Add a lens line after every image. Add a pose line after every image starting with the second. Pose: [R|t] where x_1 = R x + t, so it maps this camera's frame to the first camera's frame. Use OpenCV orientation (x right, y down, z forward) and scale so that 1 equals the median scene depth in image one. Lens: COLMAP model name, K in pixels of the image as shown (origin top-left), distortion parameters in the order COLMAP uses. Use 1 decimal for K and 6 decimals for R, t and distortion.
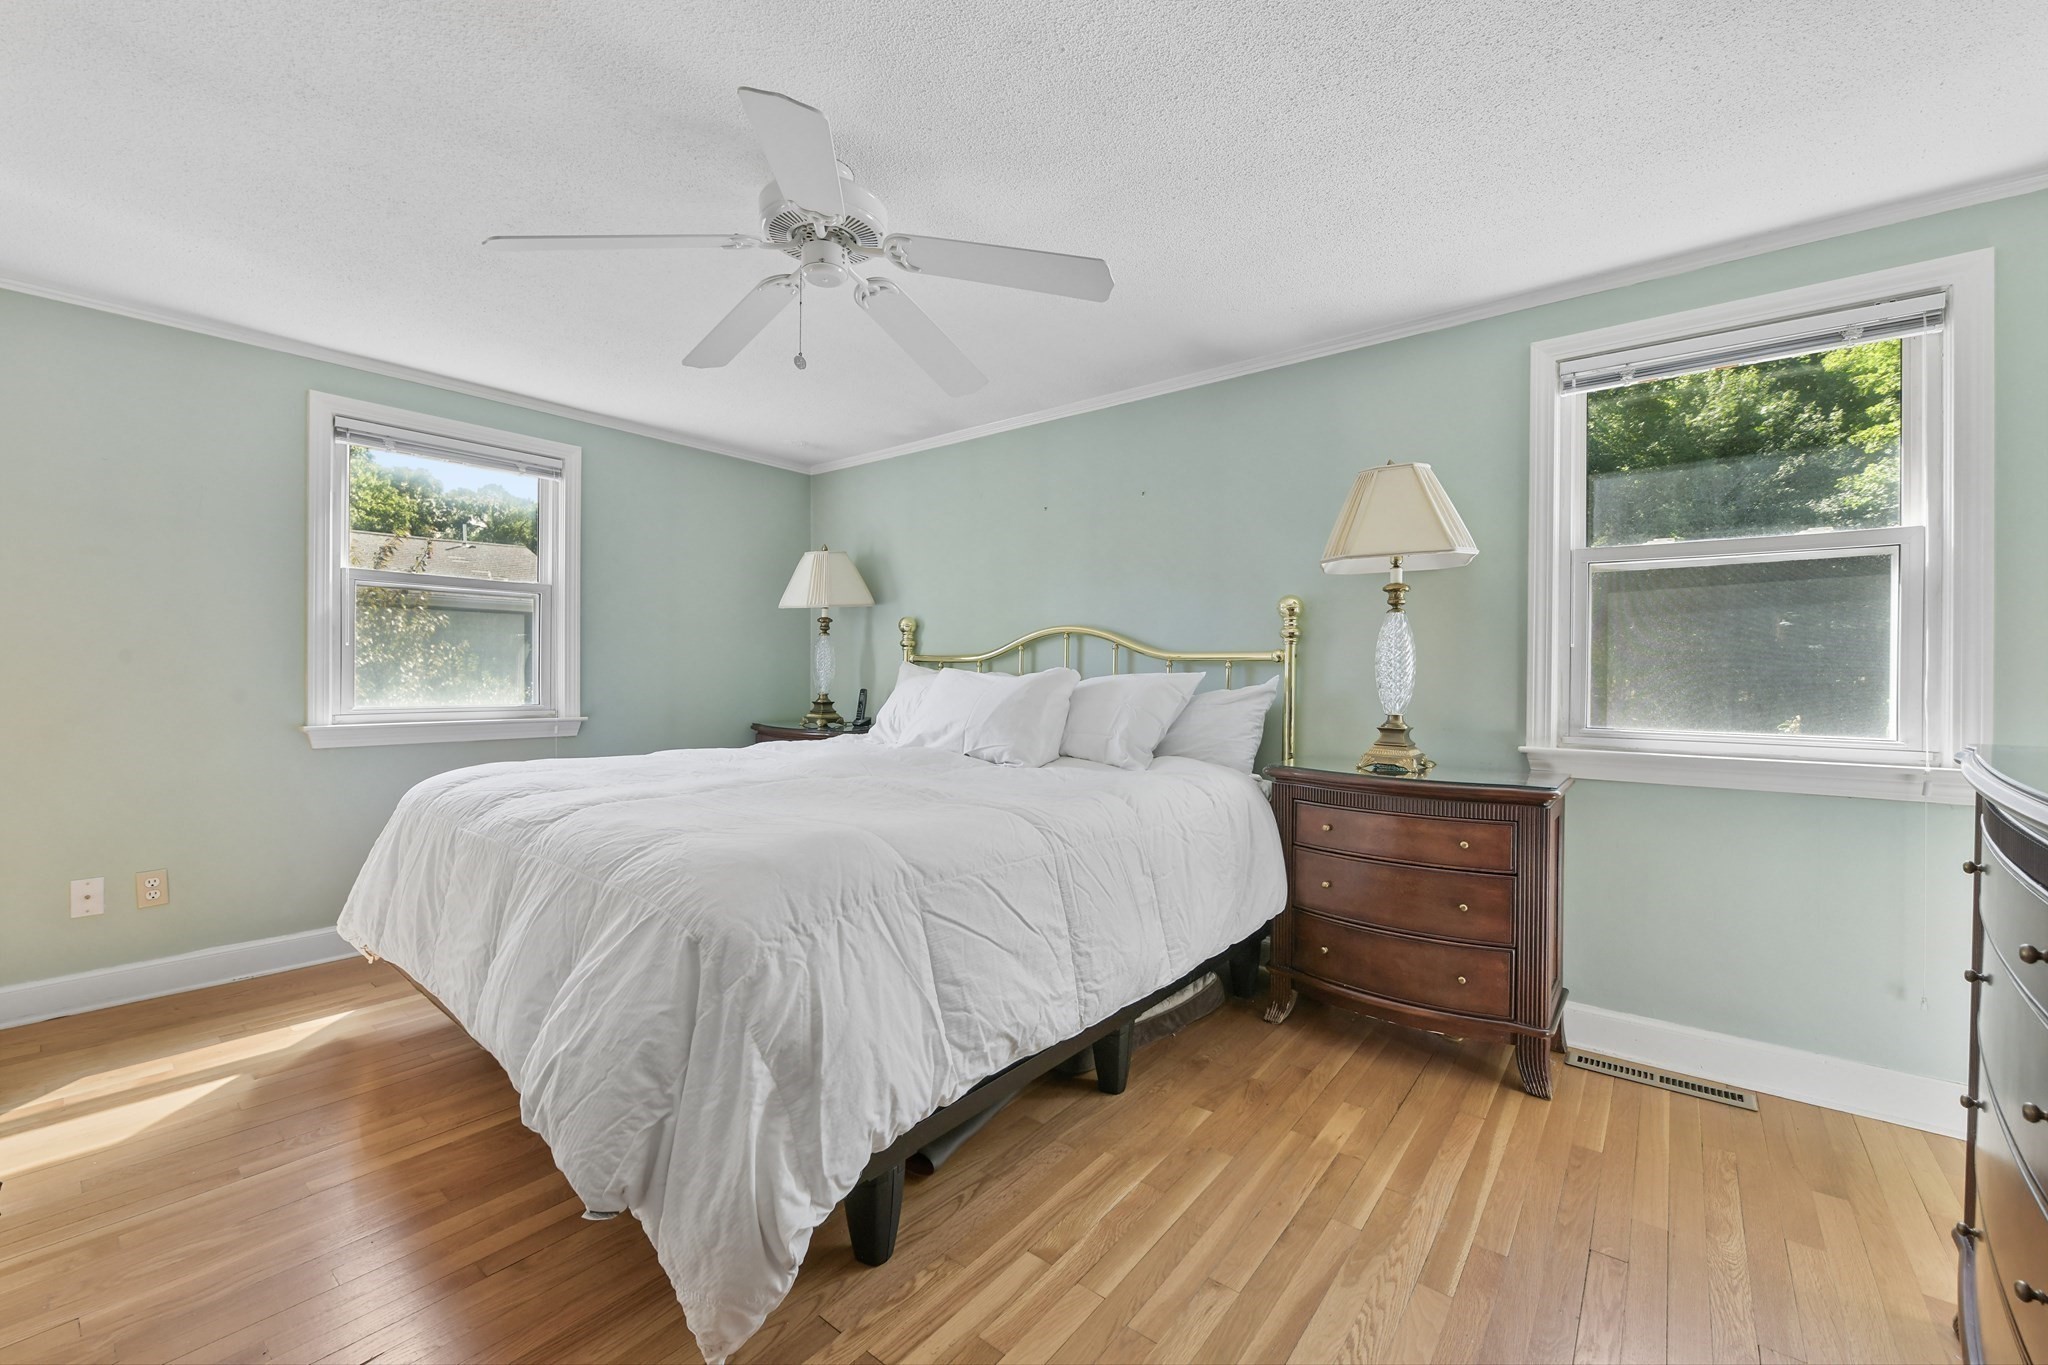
lens RADIAL K [[830.6, 0, 1024.0], [0, 830.6, 682.5], [0, 0, 1]] dist [0.000439, -0.000090]
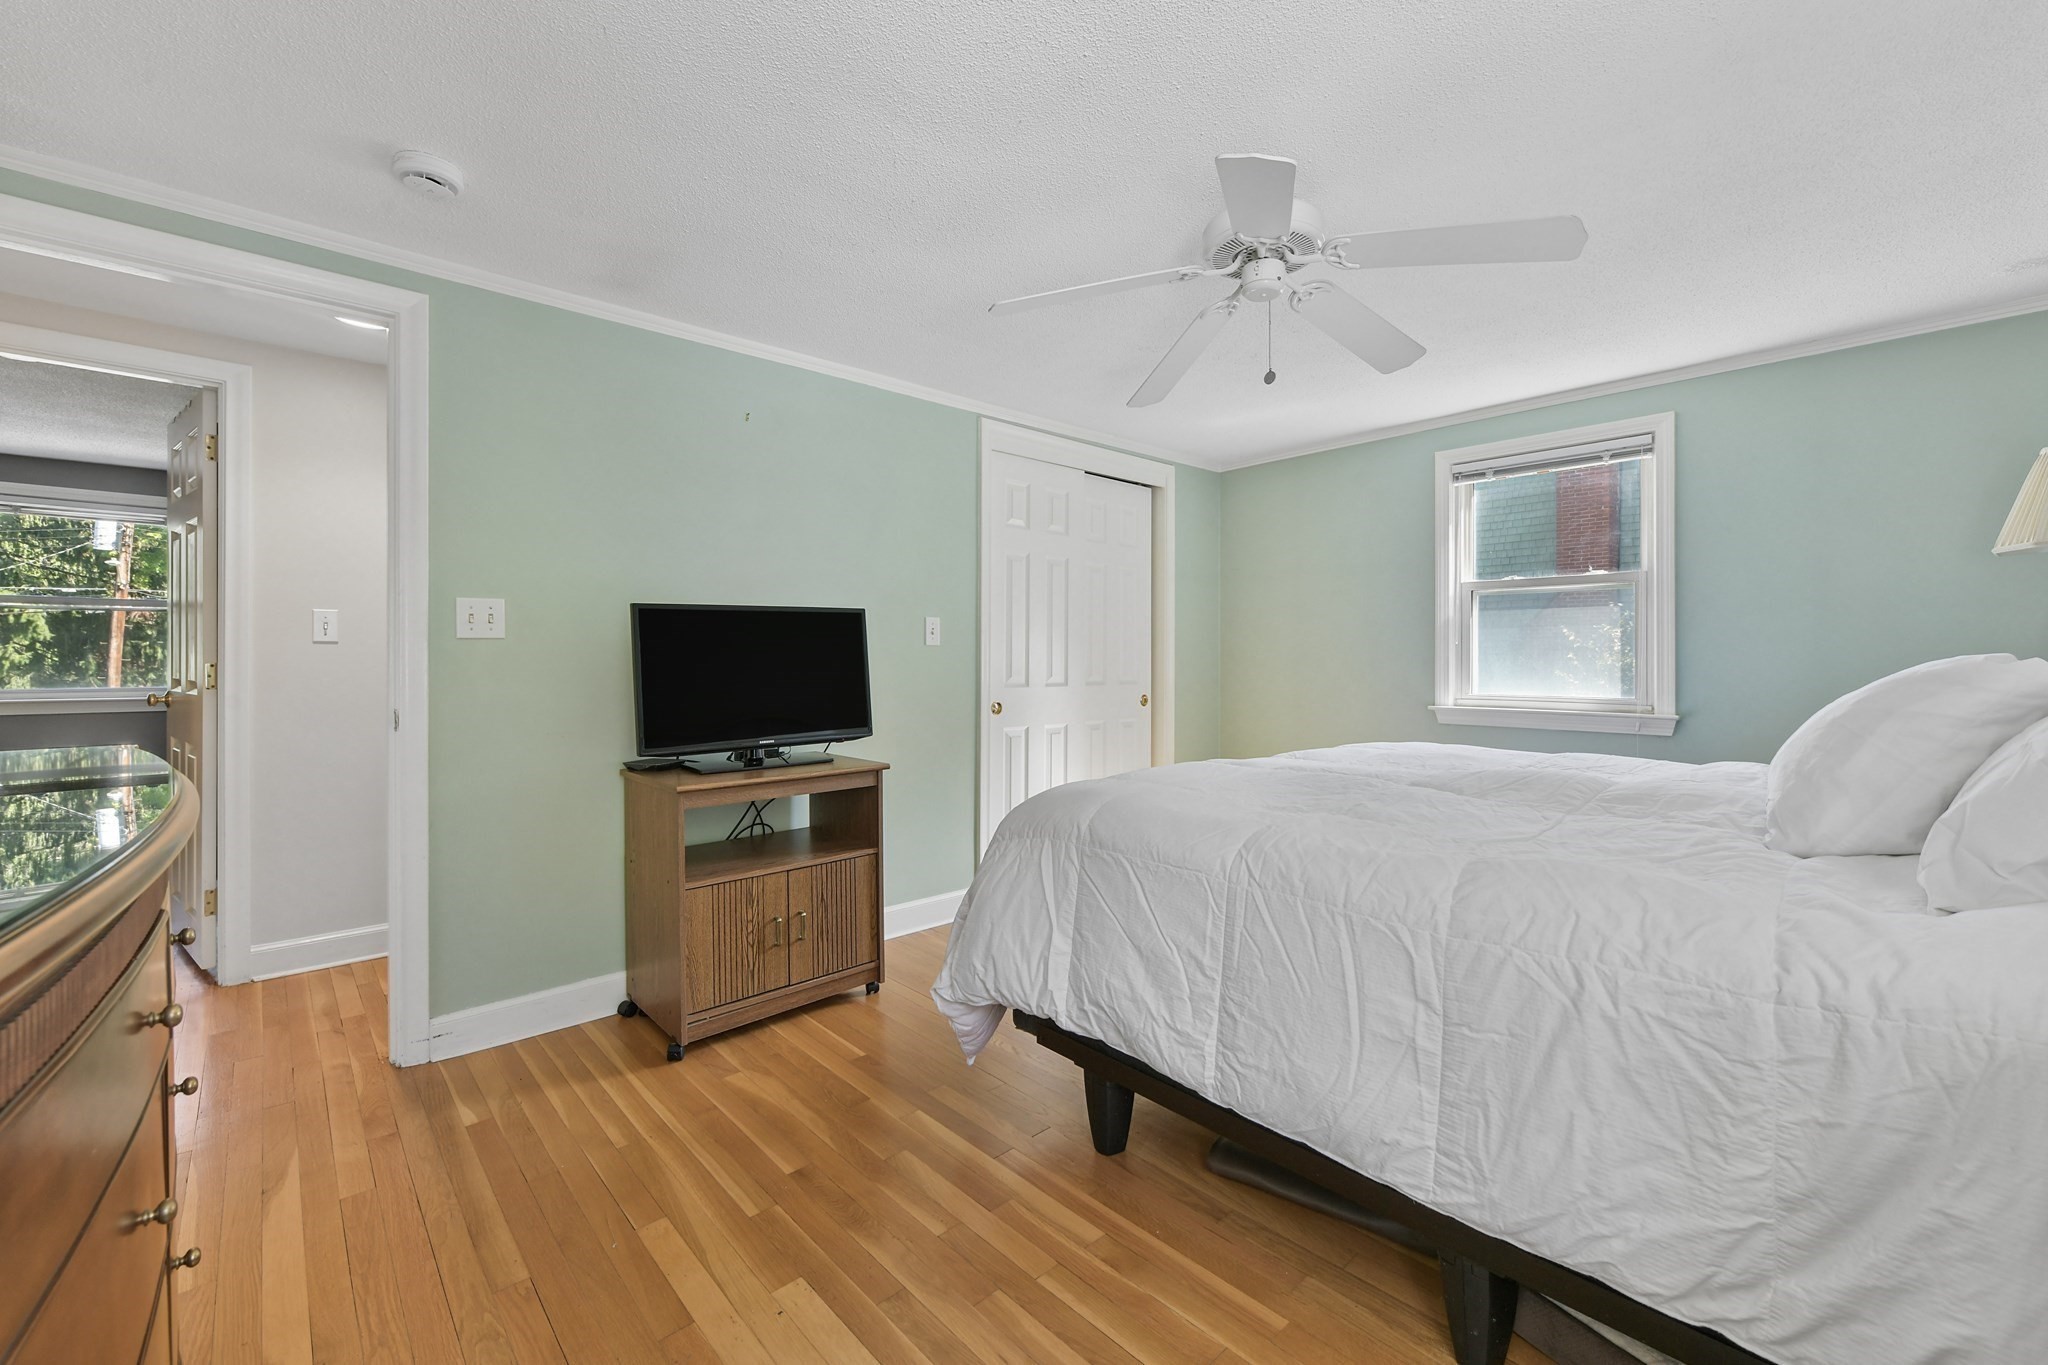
lens RADIAL K [[827.4, 0, 1020.6], [0, 827.4, 657.0], [0, 0, 1]] dist [-0.001085, -0.000208]
pose [[-0.155883, -0.009972, -0.987725, 0.529353], [-0.009858, 0.999915, -0.008539, -0.007546], [0.987726, 0.008406, -0.155968, 0.539274]]
